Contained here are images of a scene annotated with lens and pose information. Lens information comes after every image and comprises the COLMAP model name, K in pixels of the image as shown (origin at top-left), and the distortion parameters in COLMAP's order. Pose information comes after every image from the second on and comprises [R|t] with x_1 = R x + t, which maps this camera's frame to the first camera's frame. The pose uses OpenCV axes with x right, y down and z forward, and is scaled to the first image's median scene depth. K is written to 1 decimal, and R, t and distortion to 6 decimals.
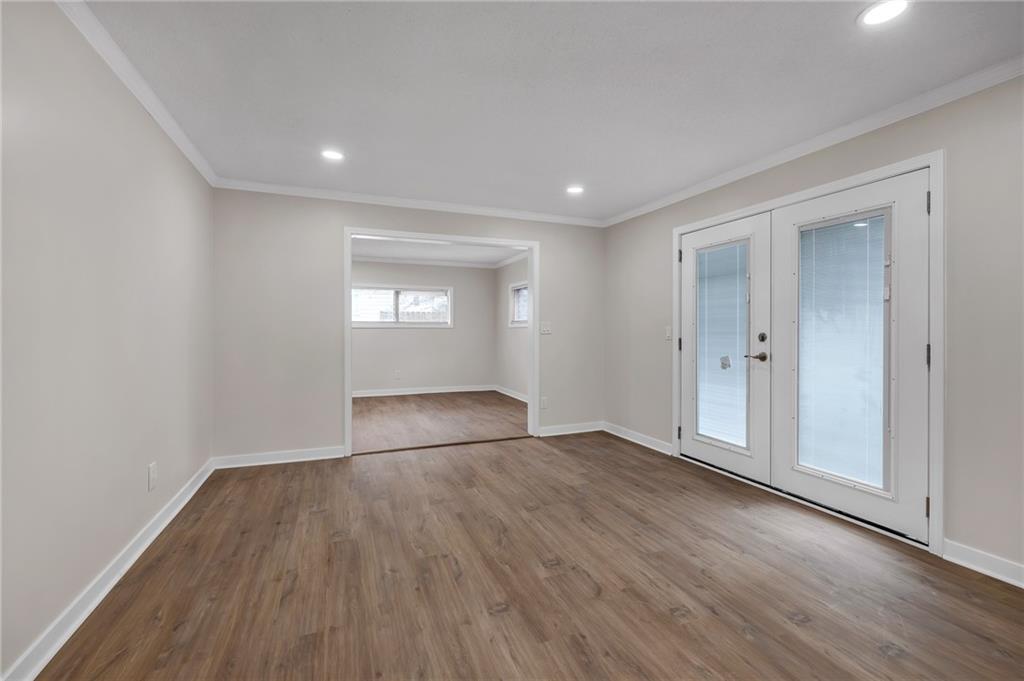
lens RADIAL K [[441.4, 0, 510.5], [0, 441.4, 332.5], [0, 0, 1]] dist [-0.000754, -0.000337]
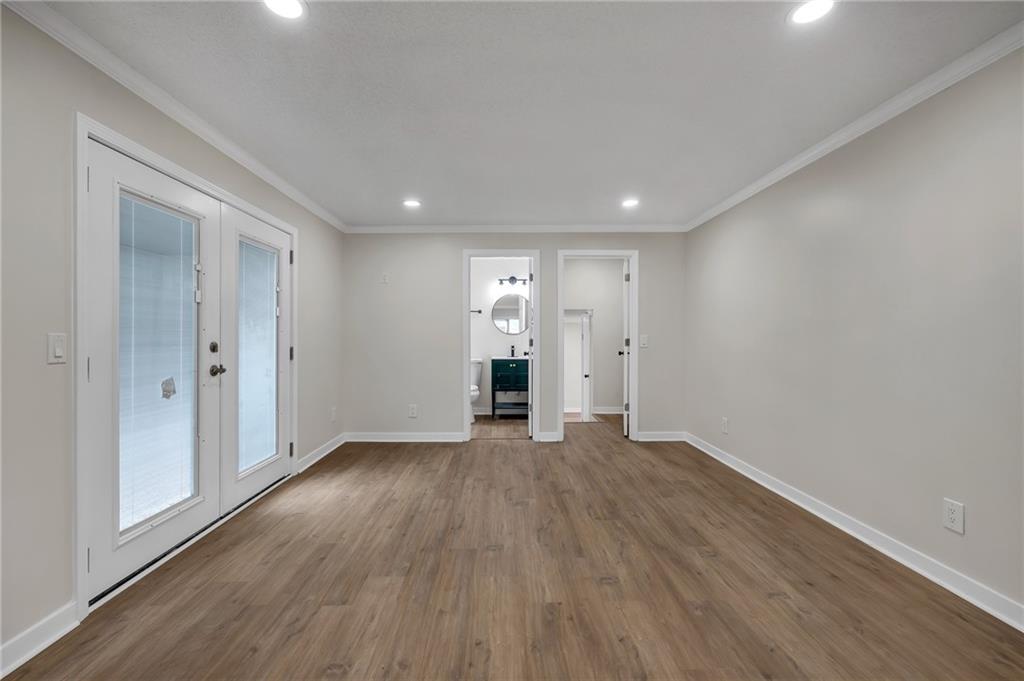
lens RADIAL K [[441.4, 0, 510.5], [0, 441.4, 332.5], [0, 0, 1]] dist [-0.000754, -0.000337]
pose [[-0.939598, 0.001642, 0.342275, -0.283562], [0.001381, 0.999999, -0.001005, -0.017771], [-0.342276, -0.000471, -0.939599, 1.861581]]
